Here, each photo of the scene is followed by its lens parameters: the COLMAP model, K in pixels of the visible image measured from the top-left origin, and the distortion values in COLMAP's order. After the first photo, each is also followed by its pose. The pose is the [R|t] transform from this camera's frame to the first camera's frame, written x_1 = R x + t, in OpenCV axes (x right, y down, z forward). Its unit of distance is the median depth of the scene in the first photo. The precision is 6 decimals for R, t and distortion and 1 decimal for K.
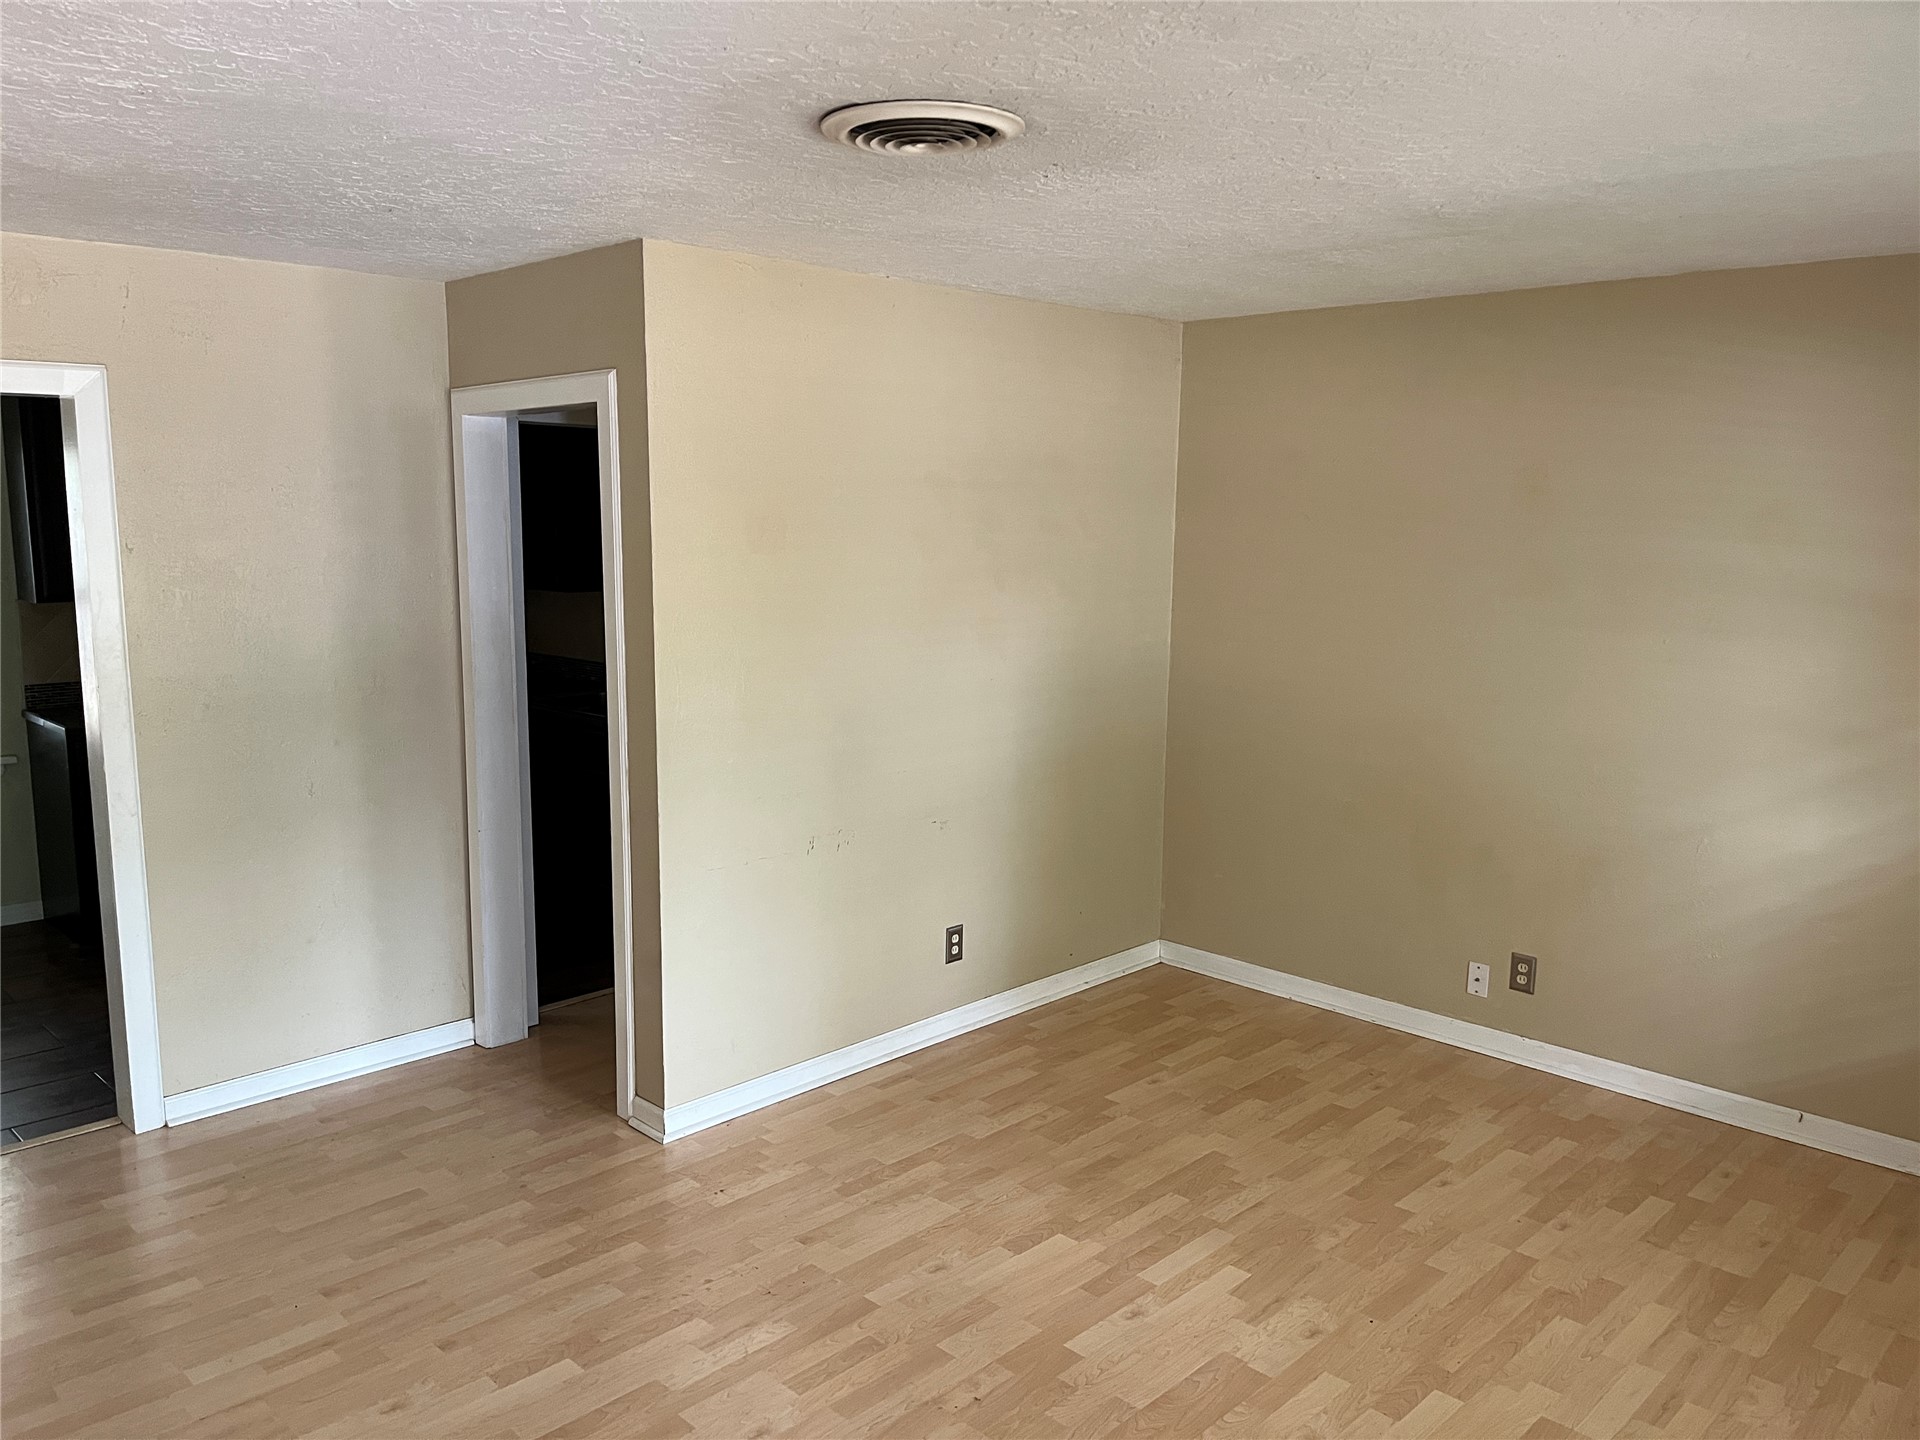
lens RADIAL K [[1456.9, 0, 952.2], [0, 1456.9, 735.0], [0, 0, 1]] dist [0.031993, -0.025030]
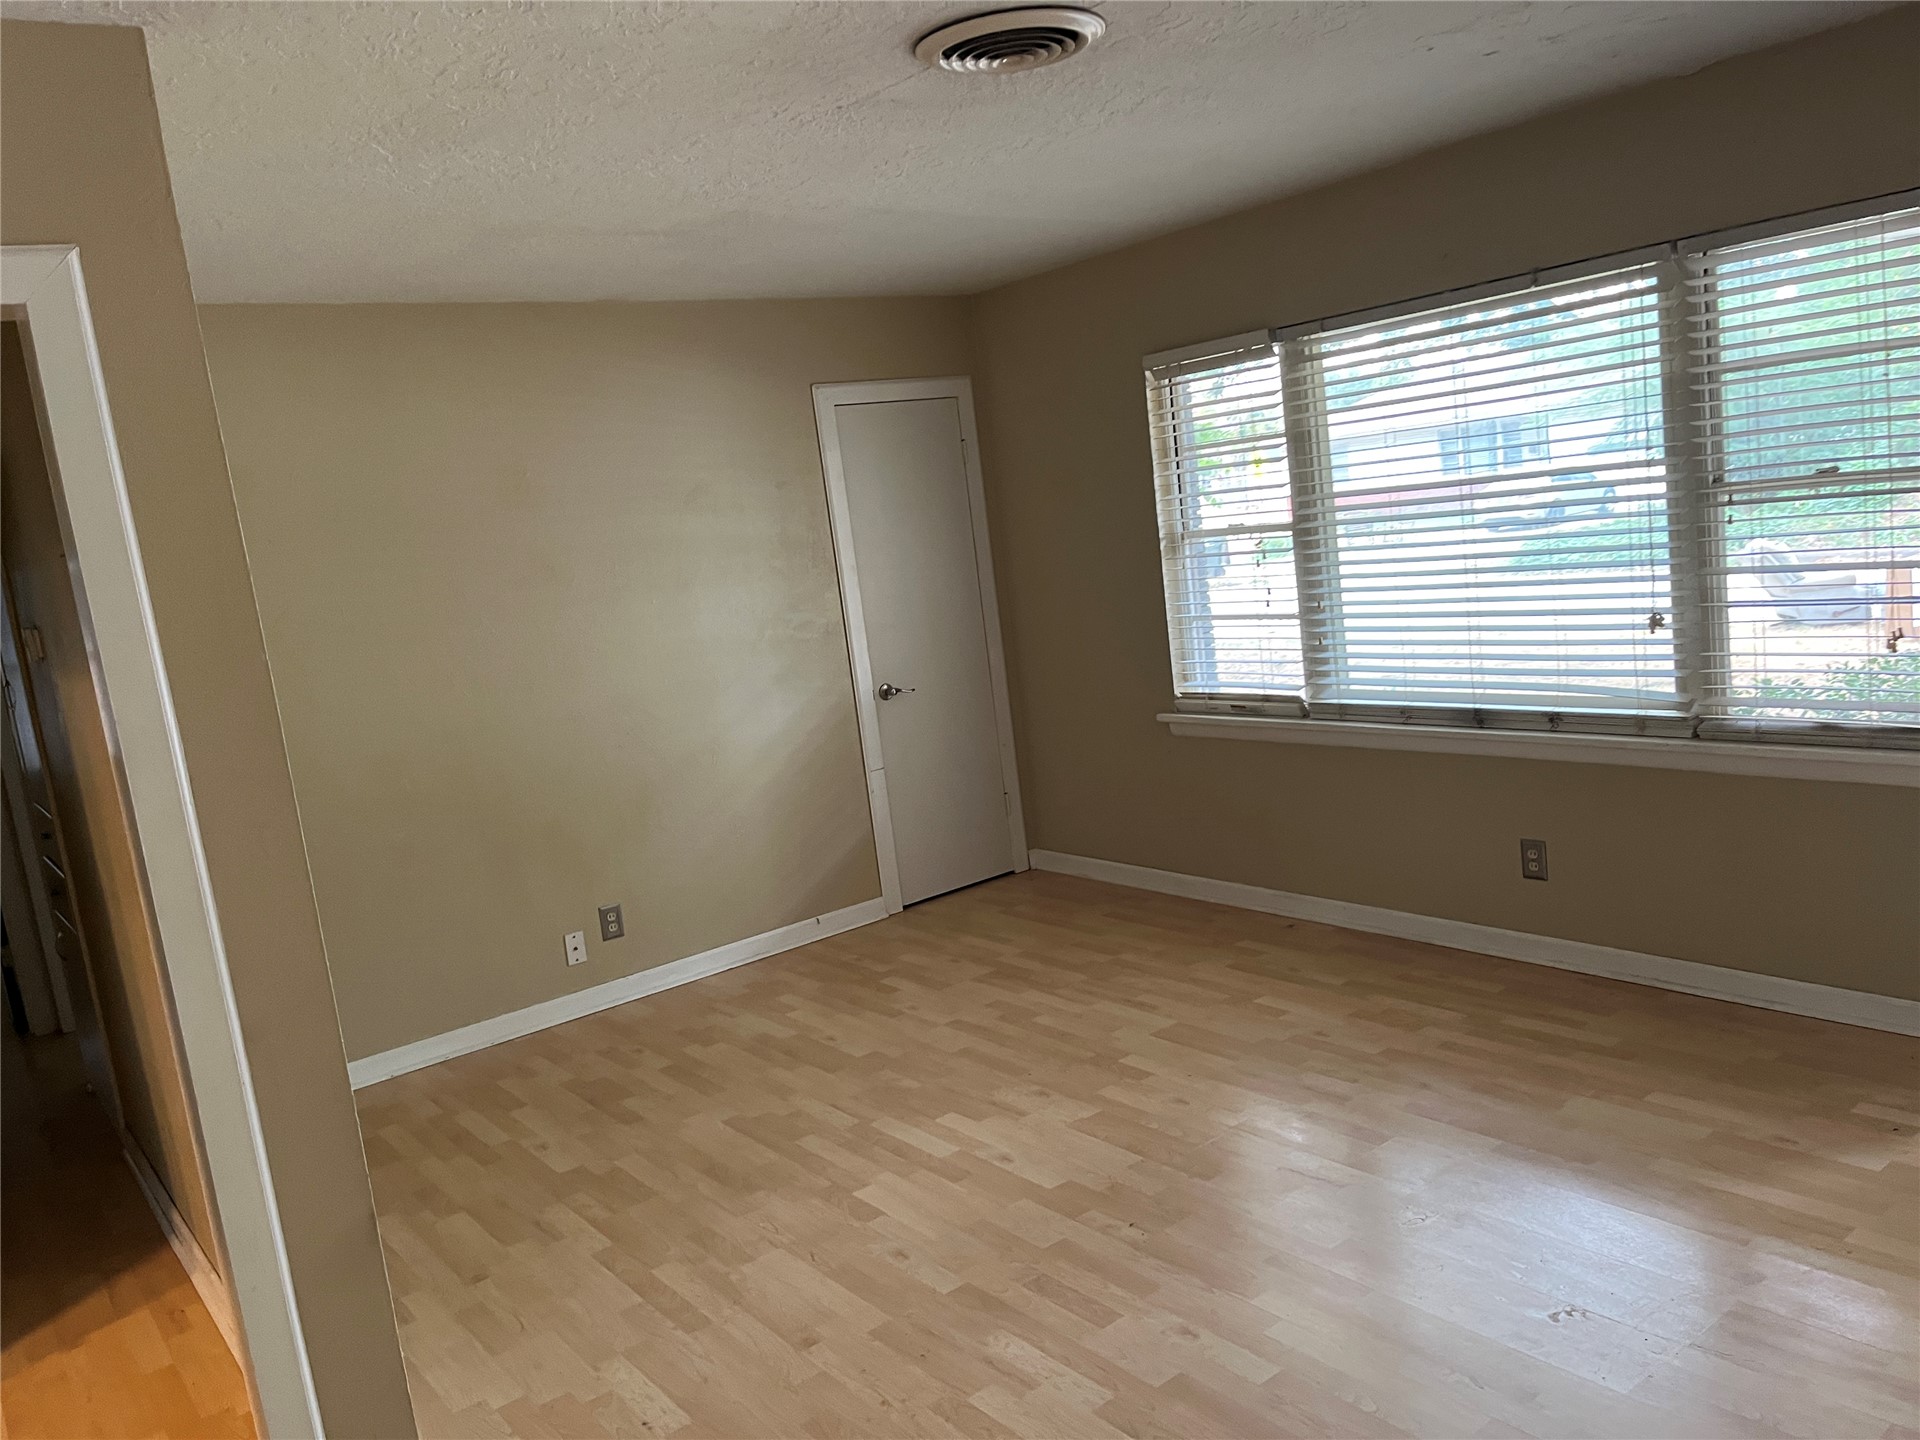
lens RADIAL K [[1456.9, 0, 948.6], [0, 1456.9, 708.1], [0, 0, 1]] dist [0.031993, -0.025030]
pose [[0.152983, -0.168828, 0.973701, -0.770114], [0.282765, 0.951582, 0.120566, -0.064130], [-0.946911, 0.256884, 0.193314, 0.629699]]
